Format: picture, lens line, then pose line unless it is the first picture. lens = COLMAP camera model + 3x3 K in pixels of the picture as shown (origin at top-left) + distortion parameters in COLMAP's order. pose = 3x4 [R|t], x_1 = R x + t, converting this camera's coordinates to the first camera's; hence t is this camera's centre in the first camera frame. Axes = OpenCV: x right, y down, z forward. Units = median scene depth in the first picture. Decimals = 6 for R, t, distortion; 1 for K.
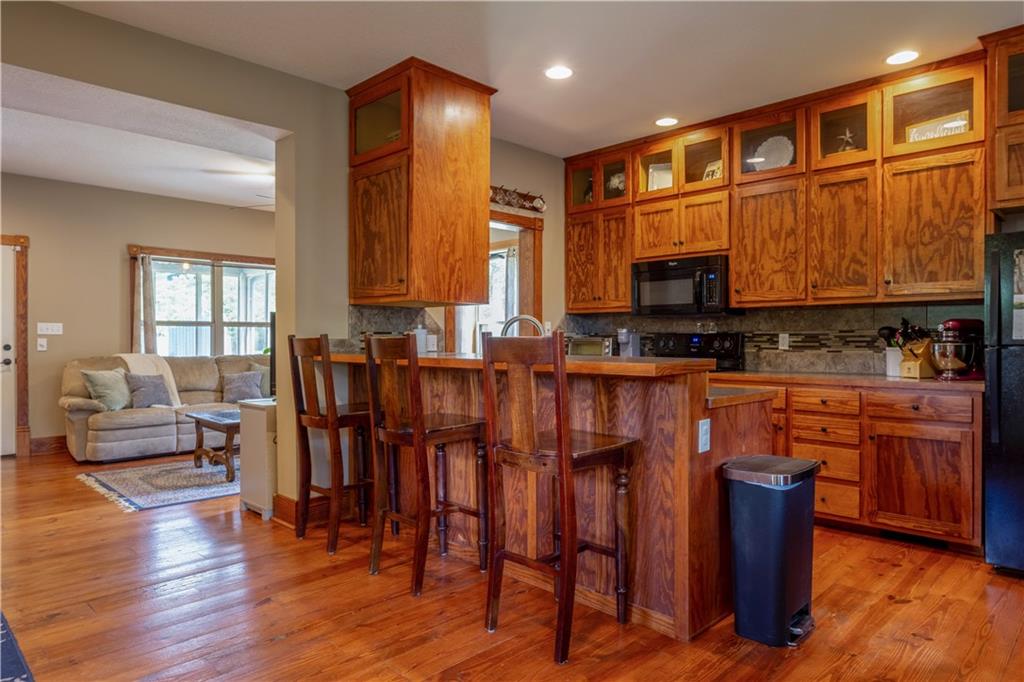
lens RADIAL K [[645.6, 0, 503.0], [0, 645.6, 341.8], [0, 0, 1]] dist [0.004519, -0.002193]
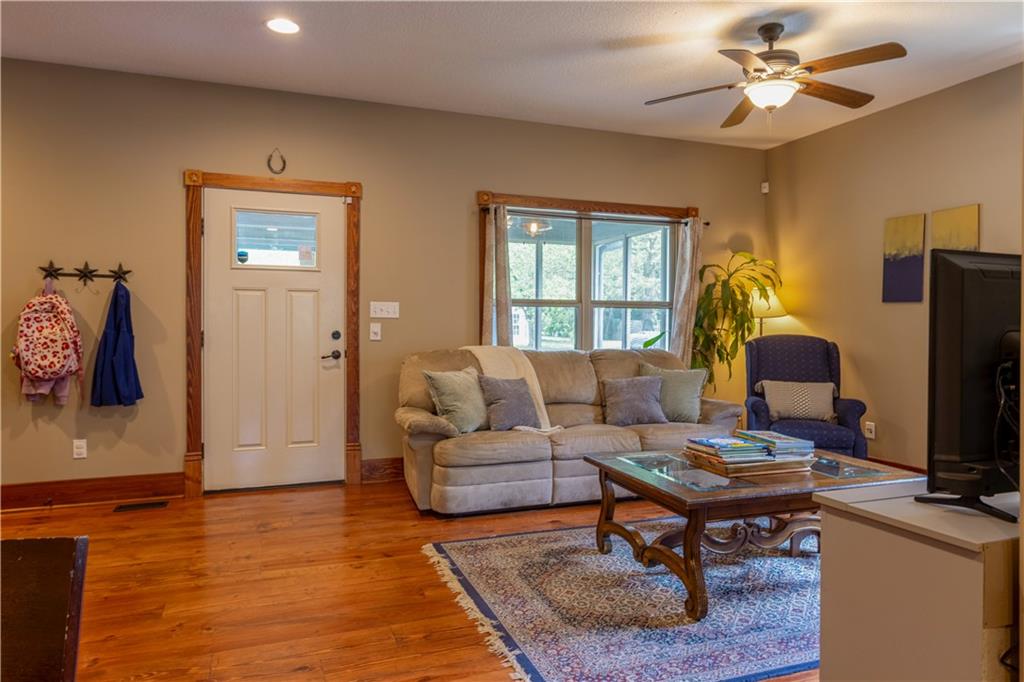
lens RADIAL K [[645.6, 0, 504.3], [0, 645.6, 331.5], [0, 0, 1]] dist [0.004519, -0.002193]
pose [[0.913740, 0.010457, -0.406166, -0.425896], [-0.007926, 0.999937, 0.007913, -0.004321], [0.406223, -0.004011, 0.913765, 0.589616]]
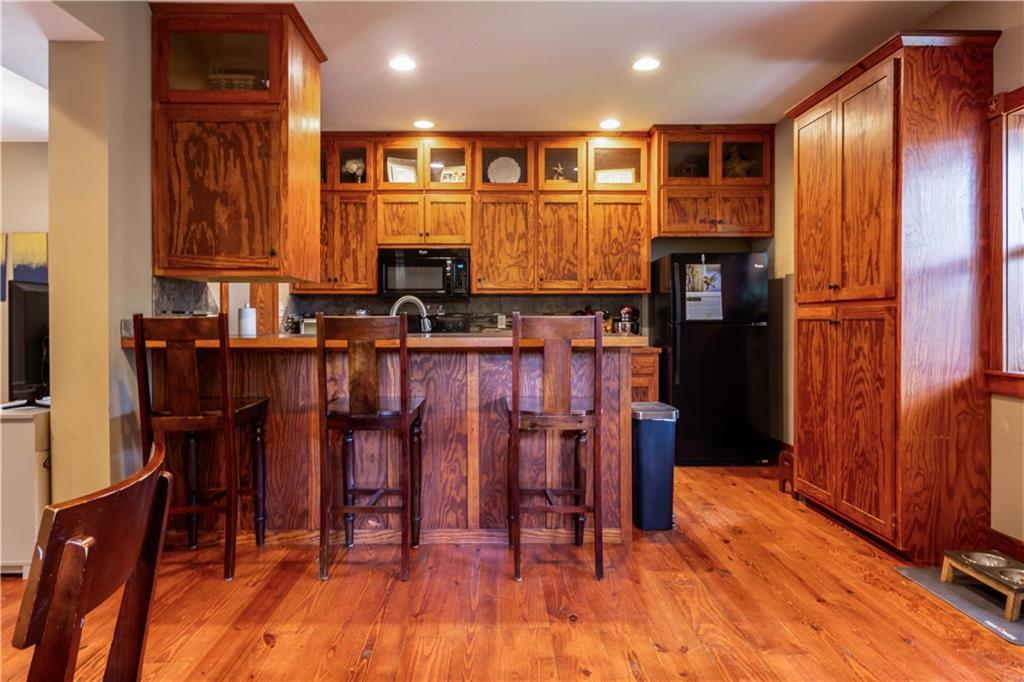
lens RADIAL K [[645.6, 0, 494.6], [0, 645.6, 328.4], [0, 0, 1]] dist [0.004519, -0.002193]
pose [[0.697984, -0.009934, 0.716044, -0.490181], [0.005429, 0.999948, 0.008580, 0.001793], [-0.716093, -0.002102, 0.698002, 0.145206]]
